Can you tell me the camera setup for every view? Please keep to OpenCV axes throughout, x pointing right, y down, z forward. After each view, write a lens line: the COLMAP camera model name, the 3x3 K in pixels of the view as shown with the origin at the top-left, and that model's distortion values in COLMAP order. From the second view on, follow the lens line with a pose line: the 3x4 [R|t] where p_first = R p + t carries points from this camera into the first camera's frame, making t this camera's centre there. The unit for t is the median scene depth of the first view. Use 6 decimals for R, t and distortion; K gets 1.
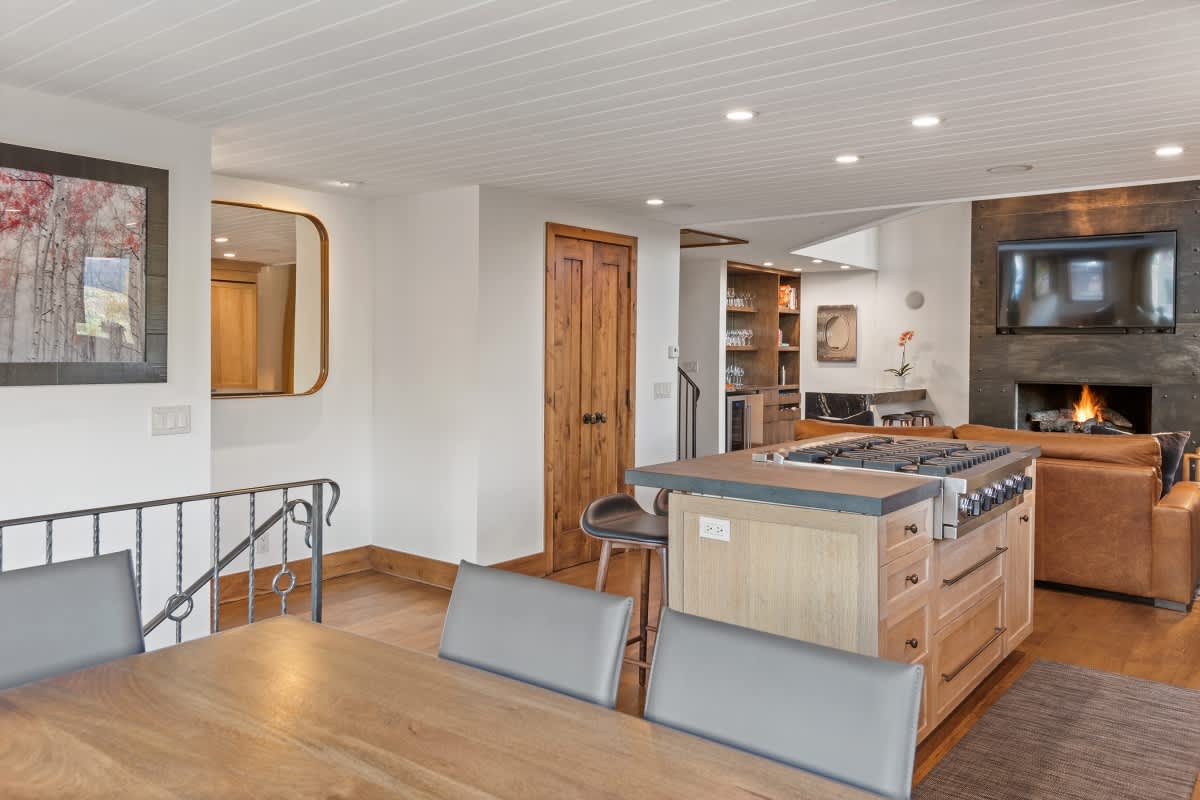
lens RADIAL K [[890.4, 0, 586.3], [0, 890.4, 363.3], [0, 0, 1]] dist [0.027838, -0.032599]
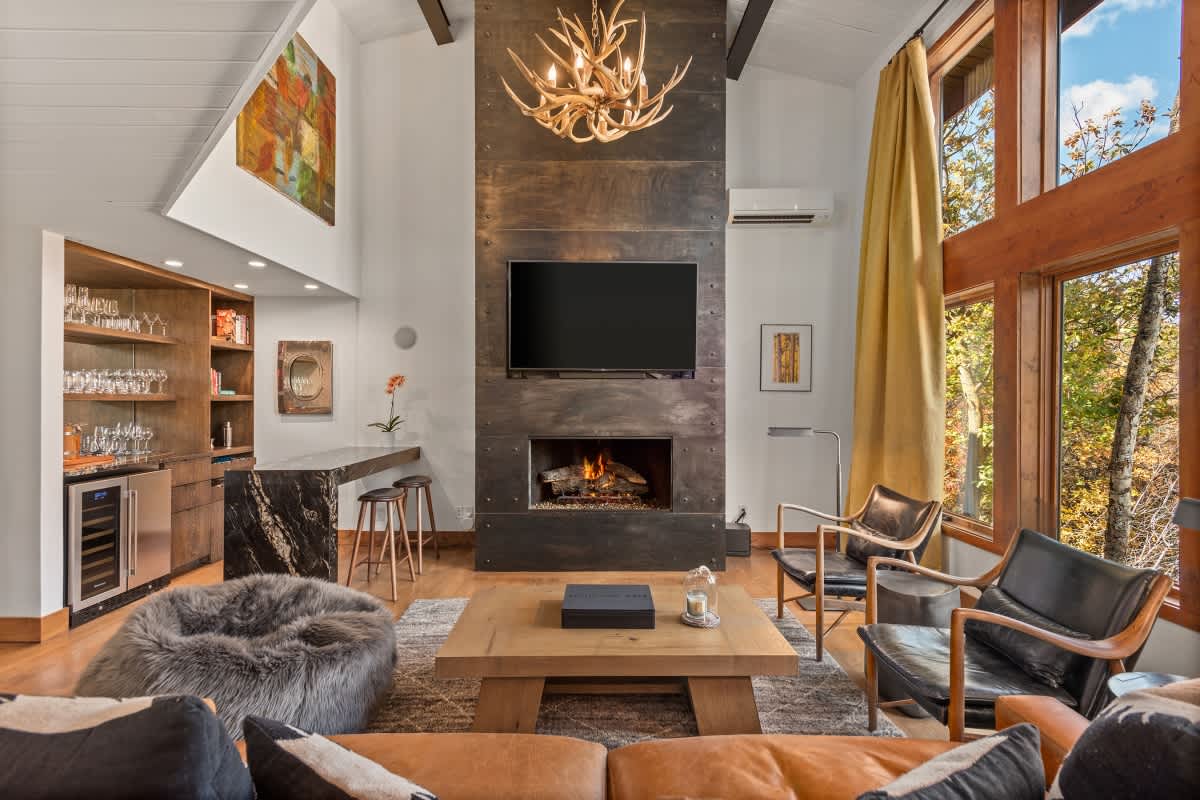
lens RADIAL K [[561.2, 0, 595.5], [0, 561.2, 397.8], [0, 0, 1]] dist [0.017838, -0.003130]
pose [[0.780848, -0.004687, 0.624703, 0.205200], [0.014955, 0.999826, -0.011192, -0.008321], [-0.624542, 0.018081, 0.780782, 0.553734]]
